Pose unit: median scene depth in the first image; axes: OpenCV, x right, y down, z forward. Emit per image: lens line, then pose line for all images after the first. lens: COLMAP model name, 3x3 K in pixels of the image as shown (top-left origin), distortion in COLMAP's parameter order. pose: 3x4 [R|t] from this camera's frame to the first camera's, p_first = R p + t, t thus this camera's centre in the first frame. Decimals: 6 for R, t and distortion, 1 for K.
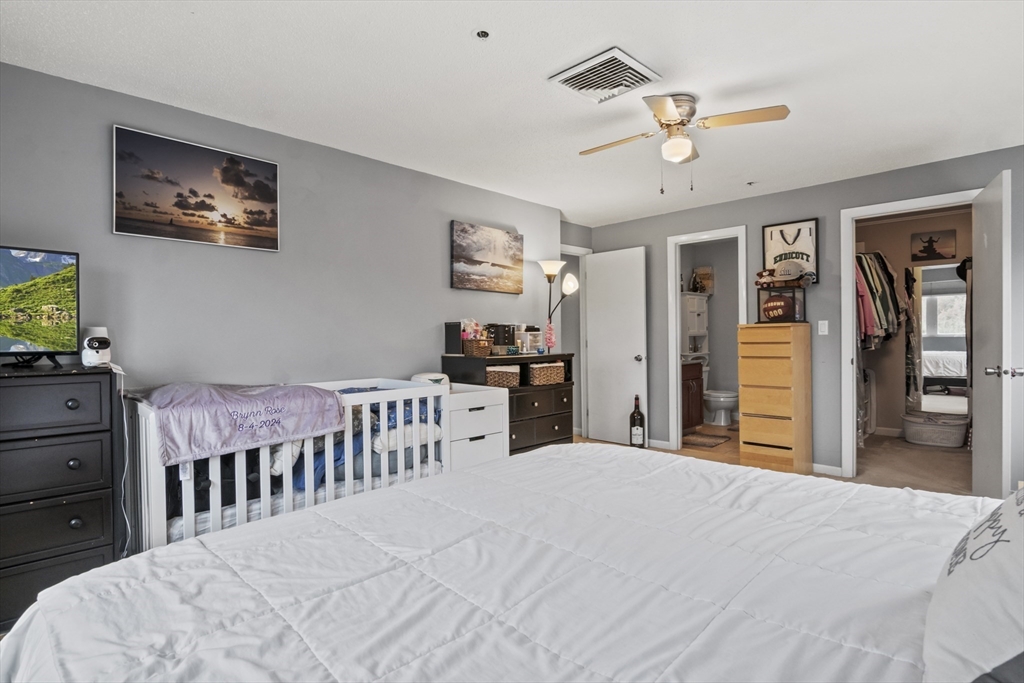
lens RADIAL K [[504.9, 0, 512.9], [0, 504.9, 338.2], [0, 0, 1]] dist [-0.014183, -0.001432]
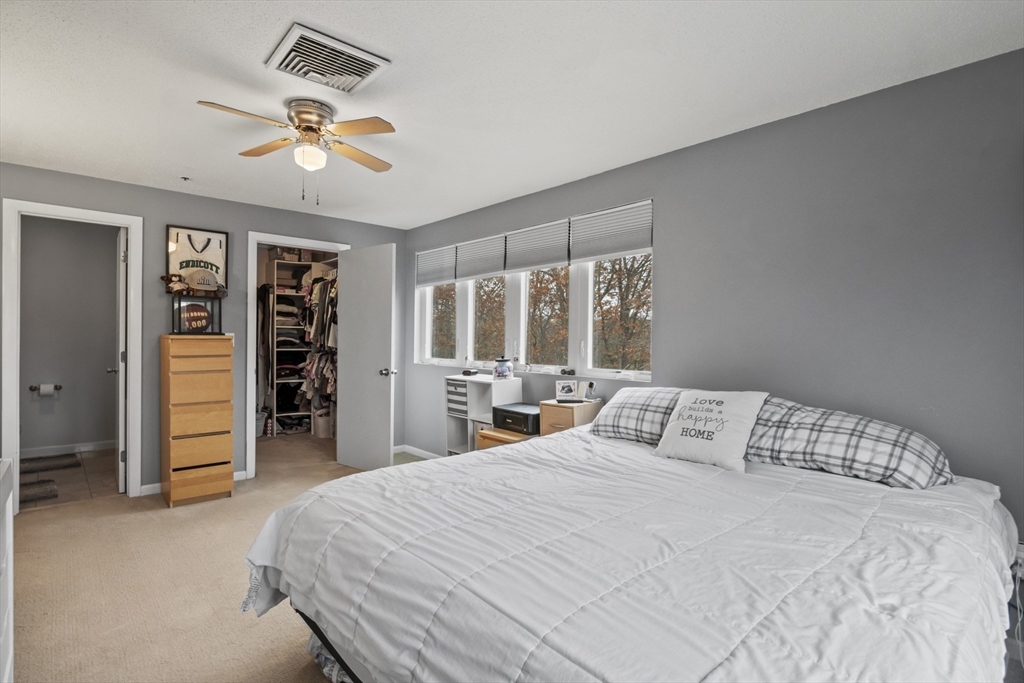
lens RADIAL K [[504.9, 0, 519.4], [0, 504.9, 337.3], [0, 0, 1]] dist [-0.014183, -0.001432]
pose [[0.056127, 0.015056, 0.998310, -0.372014], [-0.005549, 0.999876, -0.014768, -0.013667], [-0.998408, -0.004711, 0.056203, 0.340303]]
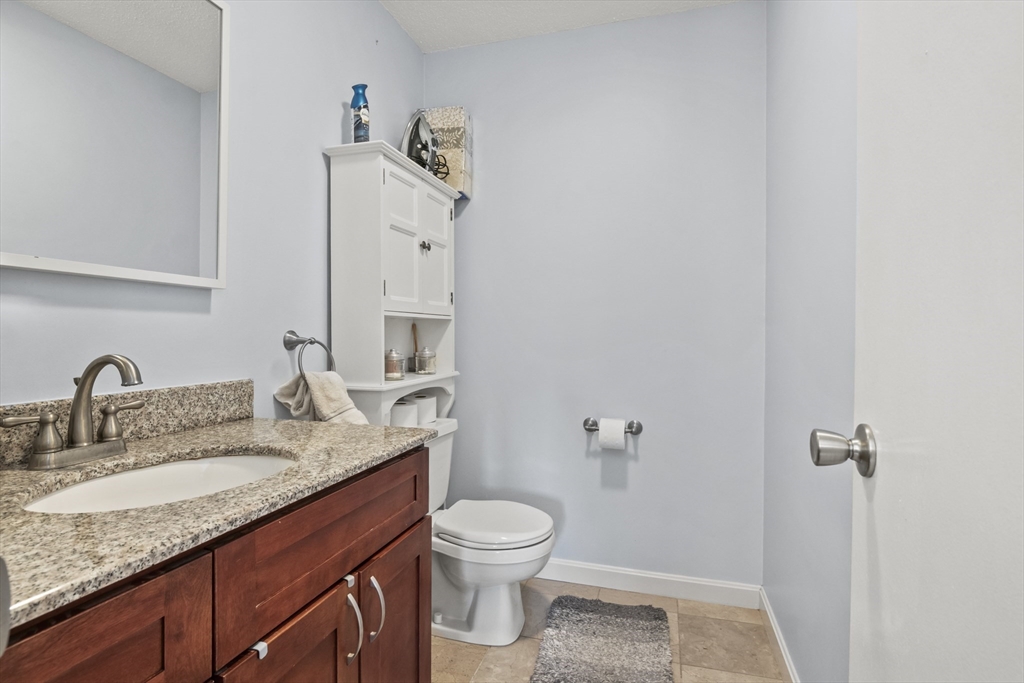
lens RADIAL K [[504.9, 0, 511.5], [0, 504.9, 339.0], [0, 0, 1]] dist [-0.014183, -0.001432]
pose [[0.886493, 0.013018, 0.462559, 0.448634], [-0.012612, 0.999913, -0.003972, 0.012949], [-0.462571, -0.002313, 0.886579, 1.154323]]
